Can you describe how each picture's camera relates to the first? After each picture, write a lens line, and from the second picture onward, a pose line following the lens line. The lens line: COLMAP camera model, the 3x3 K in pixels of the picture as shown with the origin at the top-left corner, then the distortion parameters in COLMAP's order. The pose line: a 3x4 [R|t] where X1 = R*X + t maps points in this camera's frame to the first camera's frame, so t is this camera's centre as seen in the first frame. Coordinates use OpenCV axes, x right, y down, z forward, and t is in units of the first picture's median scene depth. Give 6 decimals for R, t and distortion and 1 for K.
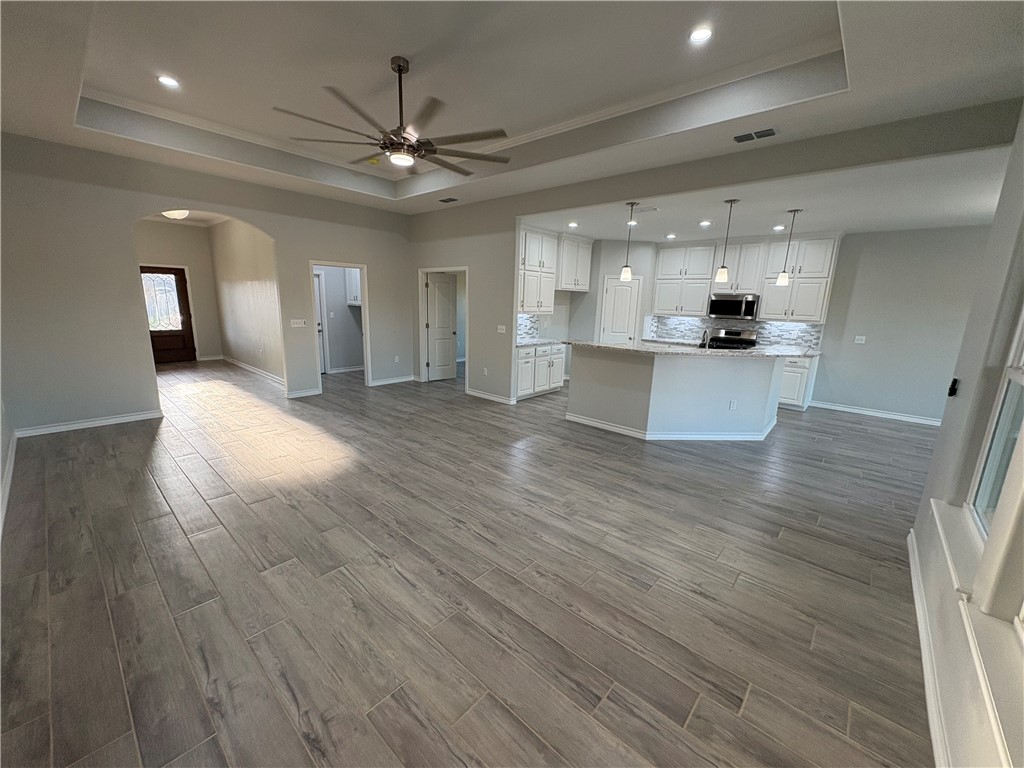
lens RADIAL K [[403.2, 0, 512.5], [0, 403.2, 384.7], [0, 0, 1]] dist [0.001107, -0.000071]
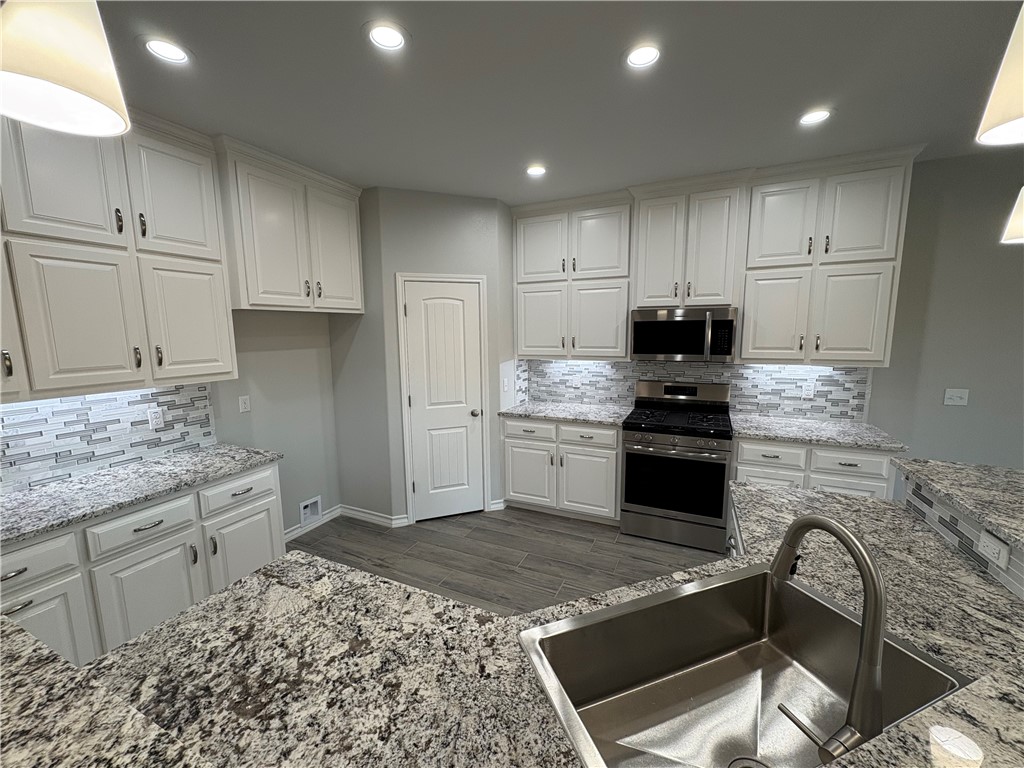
lens RADIAL K [[403.2, 0, 513.5], [0, 403.2, 382.8], [0, 0, 1]] dist [0.001107, -0.000071]
pose [[0.955648, -0.078932, 0.283737, 0.235147], [0.099489, 0.993302, -0.058761, -0.132144], [-0.277198, 0.084384, 0.957100, 0.623578]]
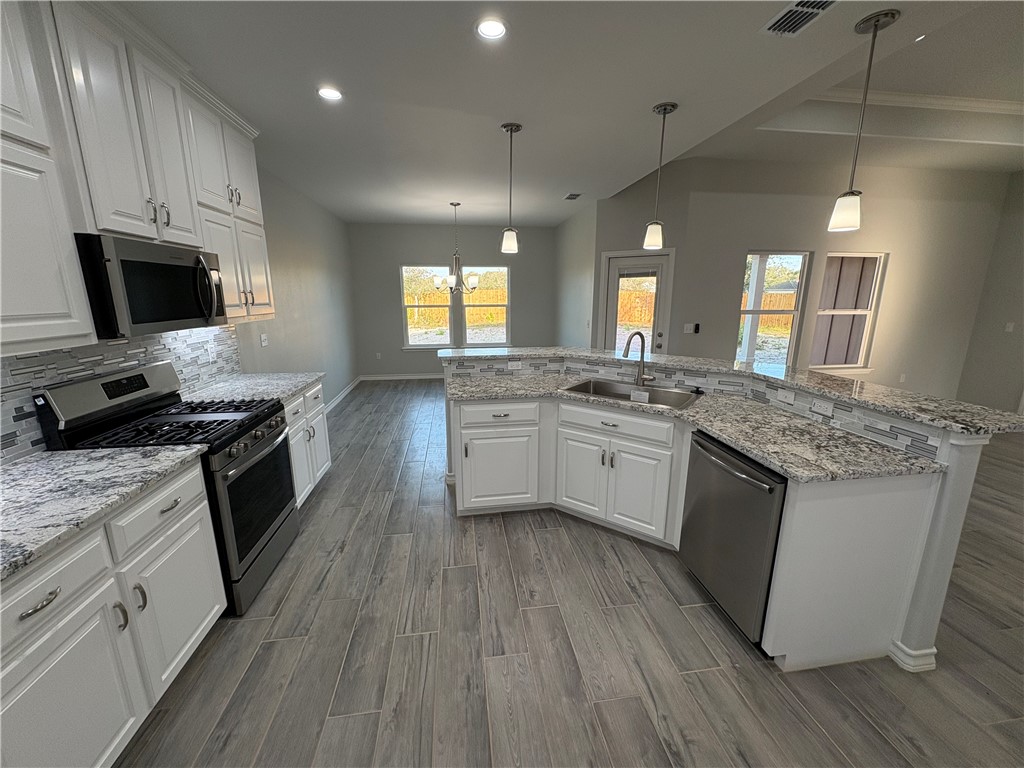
lens RADIAL K [[403.2, 0, 509.7], [0, 403.2, 383.8], [0, 0, 1]] dist [0.001107, -0.000071]
pose [[-0.759052, -0.171137, 0.628133, 0.176628], [0.112514, 0.915828, 0.385486, -0.212892], [-0.641233, 0.363277, -0.675906, 1.053591]]
